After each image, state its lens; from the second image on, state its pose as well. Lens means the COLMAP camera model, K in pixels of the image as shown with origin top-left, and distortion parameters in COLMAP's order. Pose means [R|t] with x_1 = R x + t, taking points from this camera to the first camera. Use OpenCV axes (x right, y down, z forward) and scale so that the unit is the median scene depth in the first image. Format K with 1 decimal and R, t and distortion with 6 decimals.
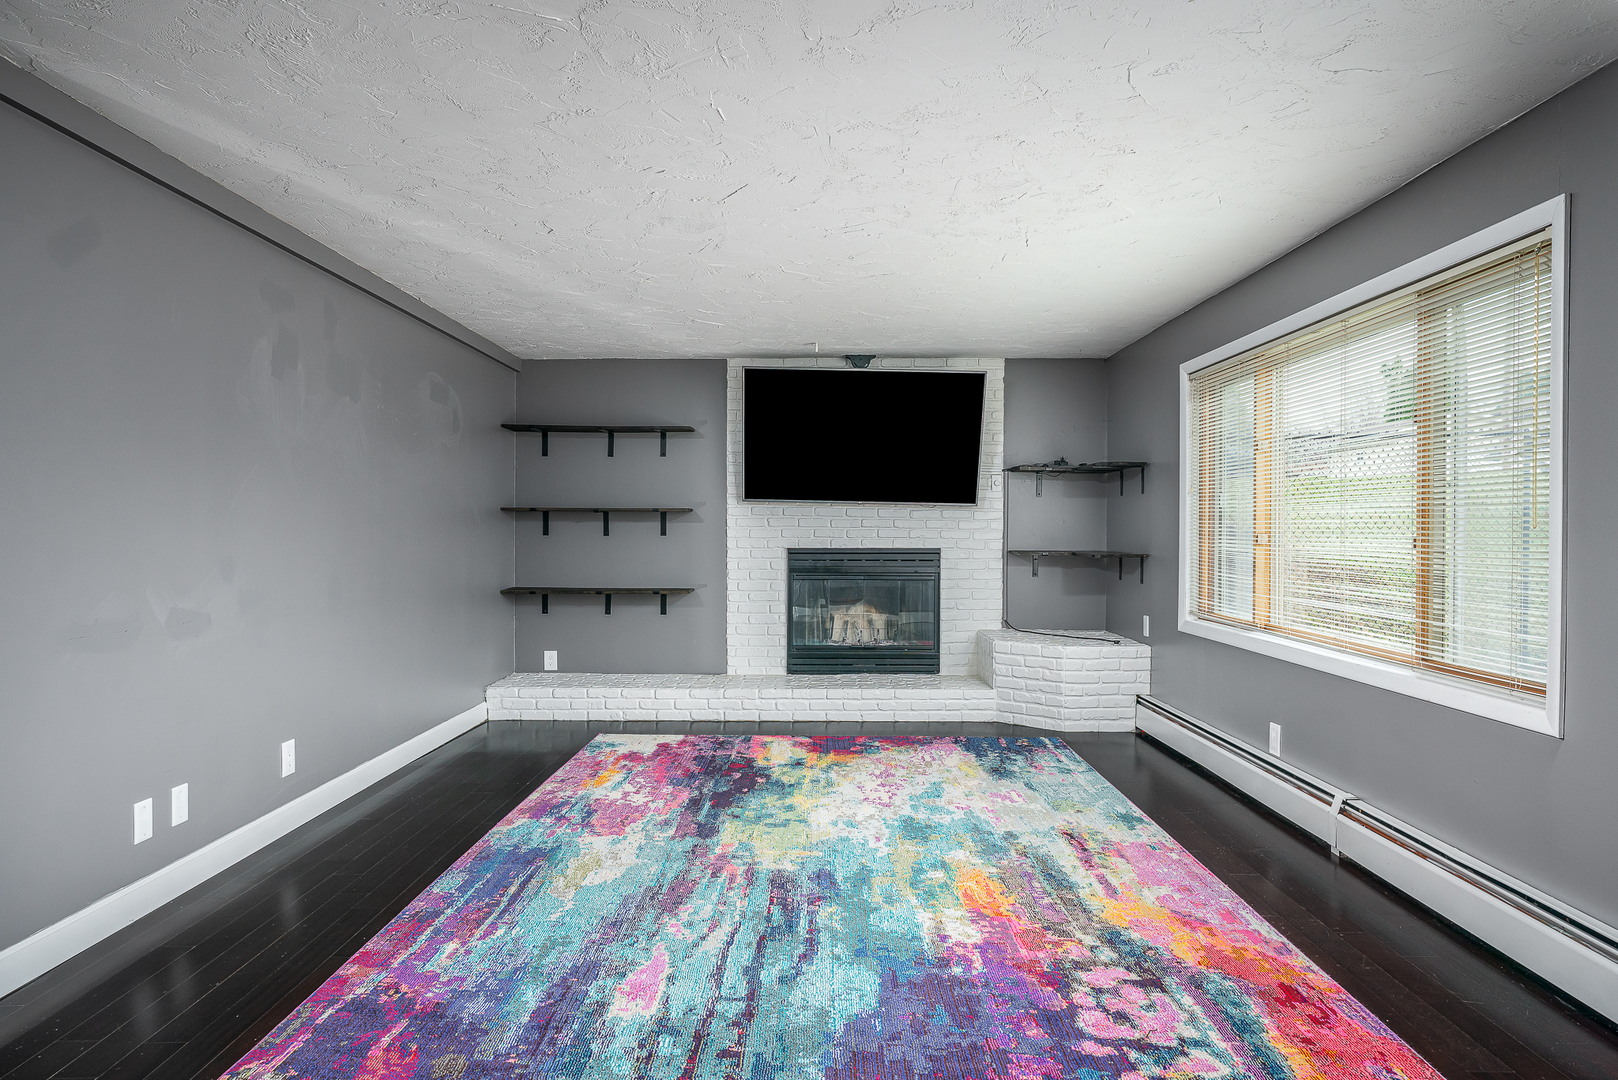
lens RADIAL K [[978.6, 0, 809.3], [0, 978.6, 536.8], [0, 0, 1]] dist [-0.000036, -0.000026]
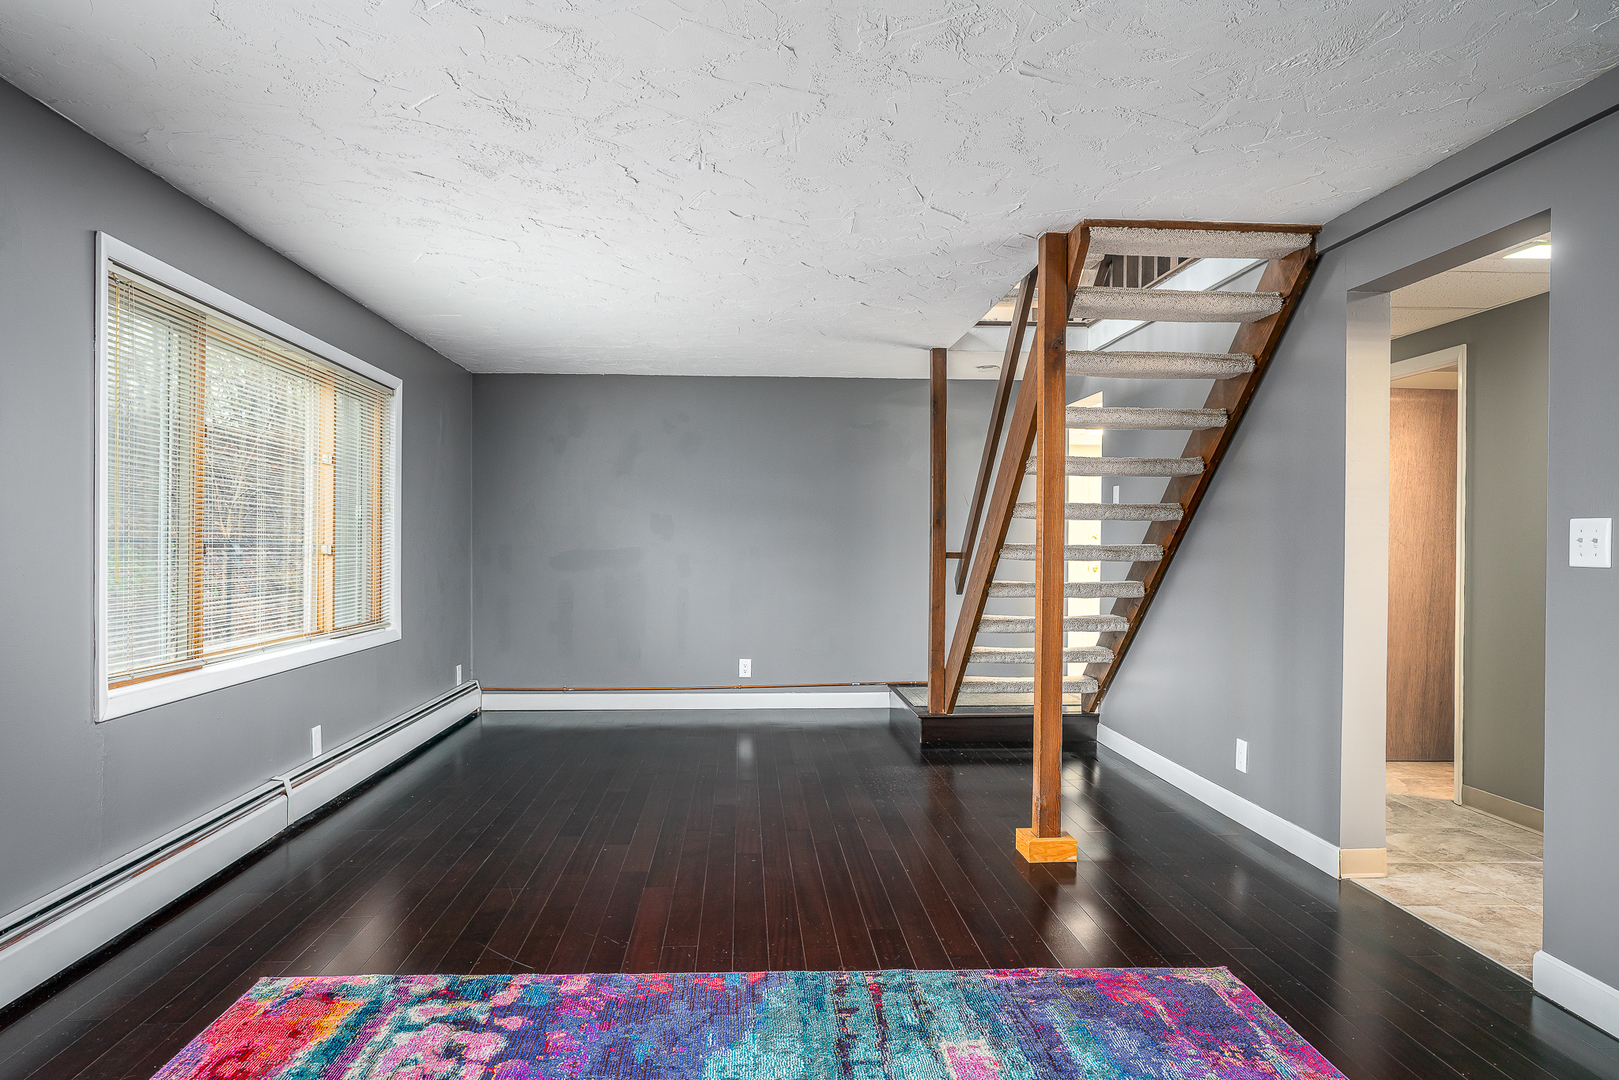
lens RADIAL K [[1027.6, 0, 808.8], [0, 1027.6, 541.7], [0, 0, 1]] dist [-0.000252, -0.000017]
pose [[-0.997491, -0.011734, -0.069815, 0.048580], [-0.012367, 0.999886, 0.008637, -0.018076], [0.069706, 0.009479, -0.997523, 2.038260]]
